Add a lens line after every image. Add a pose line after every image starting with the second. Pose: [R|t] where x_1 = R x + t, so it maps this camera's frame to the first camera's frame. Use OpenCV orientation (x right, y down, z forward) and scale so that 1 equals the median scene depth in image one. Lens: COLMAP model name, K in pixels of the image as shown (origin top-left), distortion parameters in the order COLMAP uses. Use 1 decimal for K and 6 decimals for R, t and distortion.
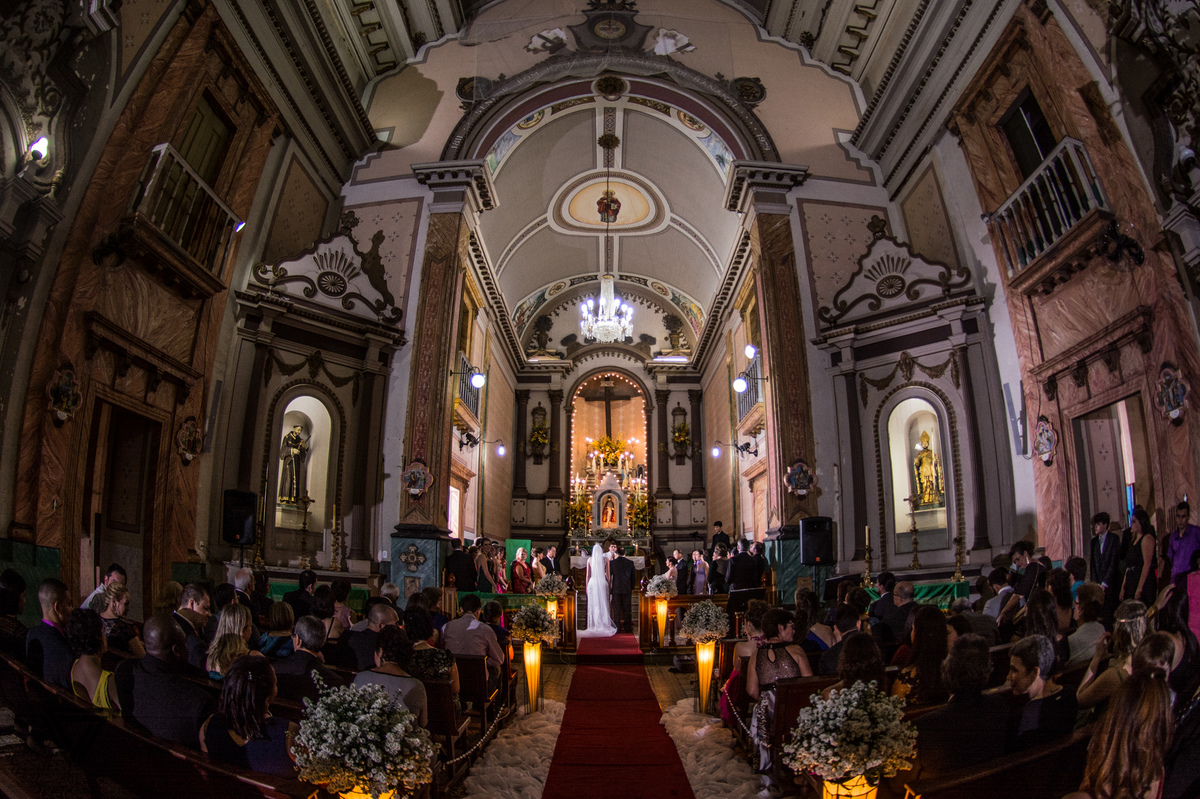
lens RADIAL K [[660.8, 0, 612.4], [0, 660.8, 400.7], [0, 0, 1]] dist [-0.334377, 0.104116]
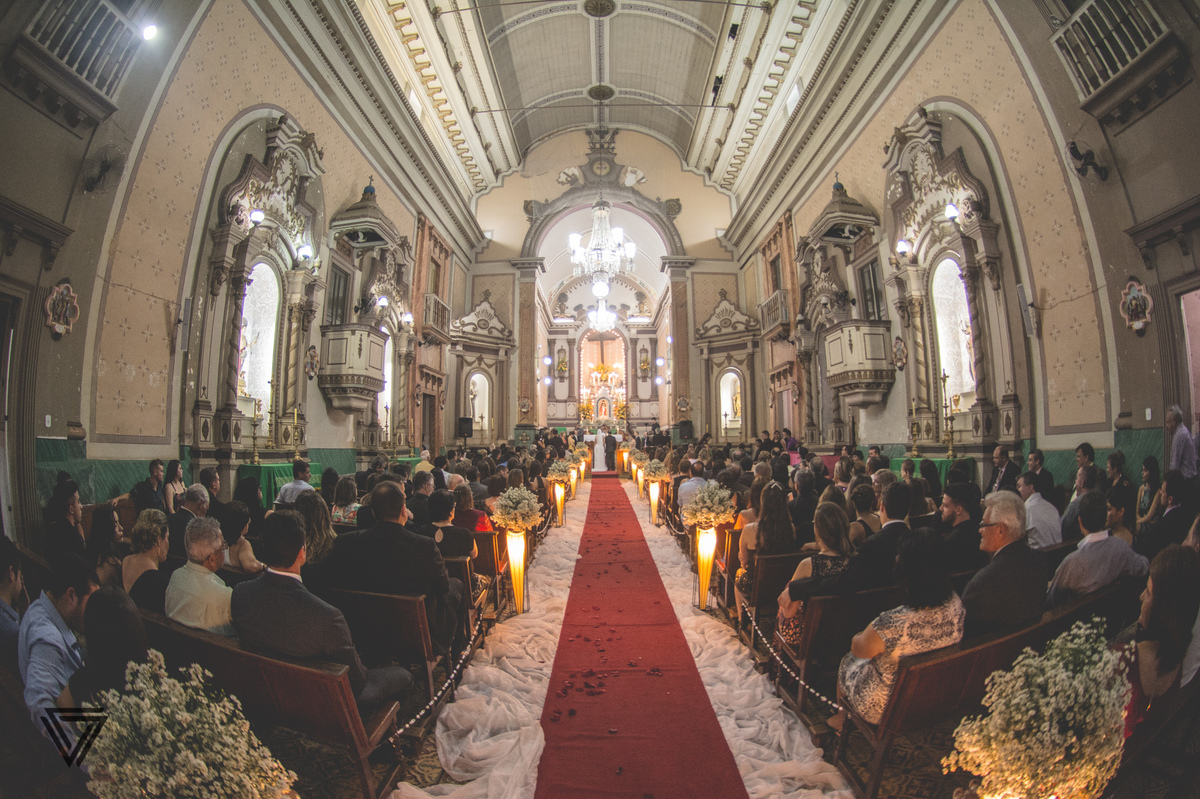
lens RADIAL K [[689.6, 0, 583.1], [0, 689.6, 404.8], [0, 0, 1]] dist [-0.424016, 0.168528]
pose [[0.999517, -0.007675, -0.030111, -0.006065], [0.013277, 0.981592, 0.190528, -0.310985], [0.028094, -0.190835, 0.981220, -1.294805]]
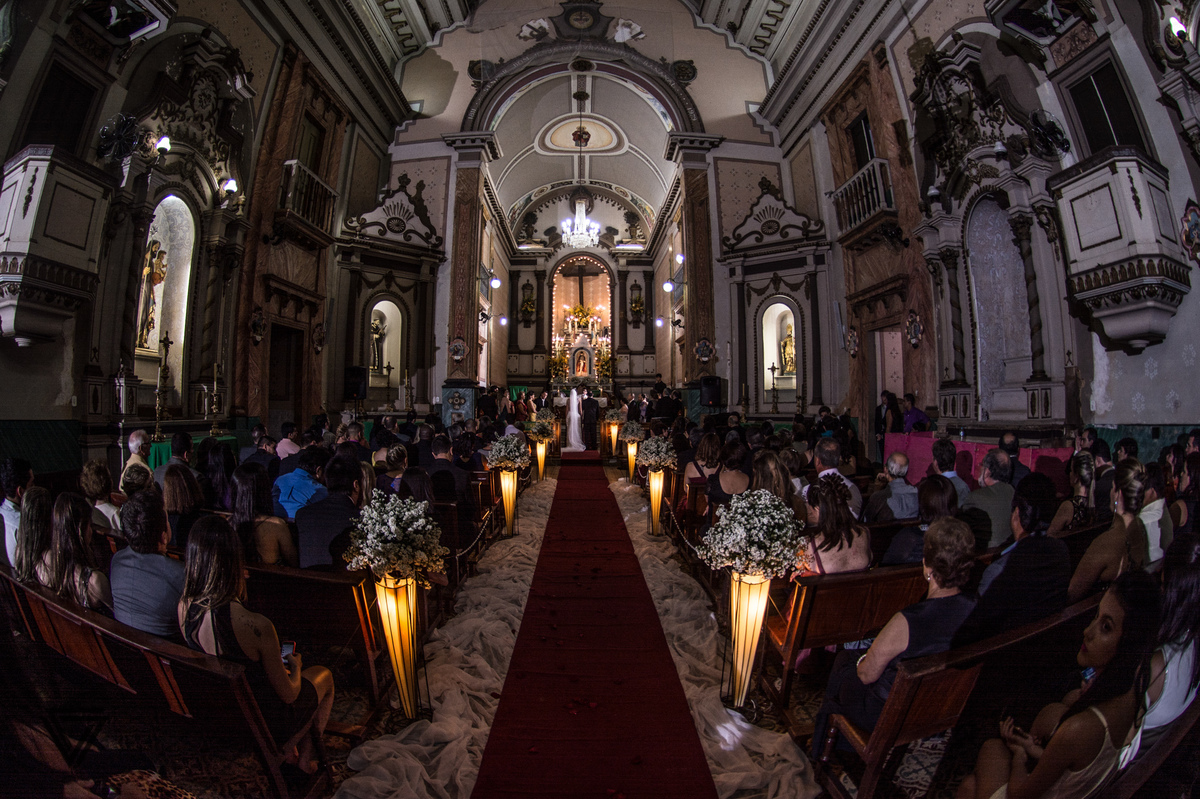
lens RADIAL K [[644.5, 0, 567.0], [0, 644.5, 396.5], [0, 0, 1]] dist [-0.361968, 0.128876]
pose [[0.999615, 0.004405, -0.027403, 0.002124], [0.002024, 0.973126, 0.230264, -0.103993], [0.027681, -0.230231, 0.972742, -0.447086]]
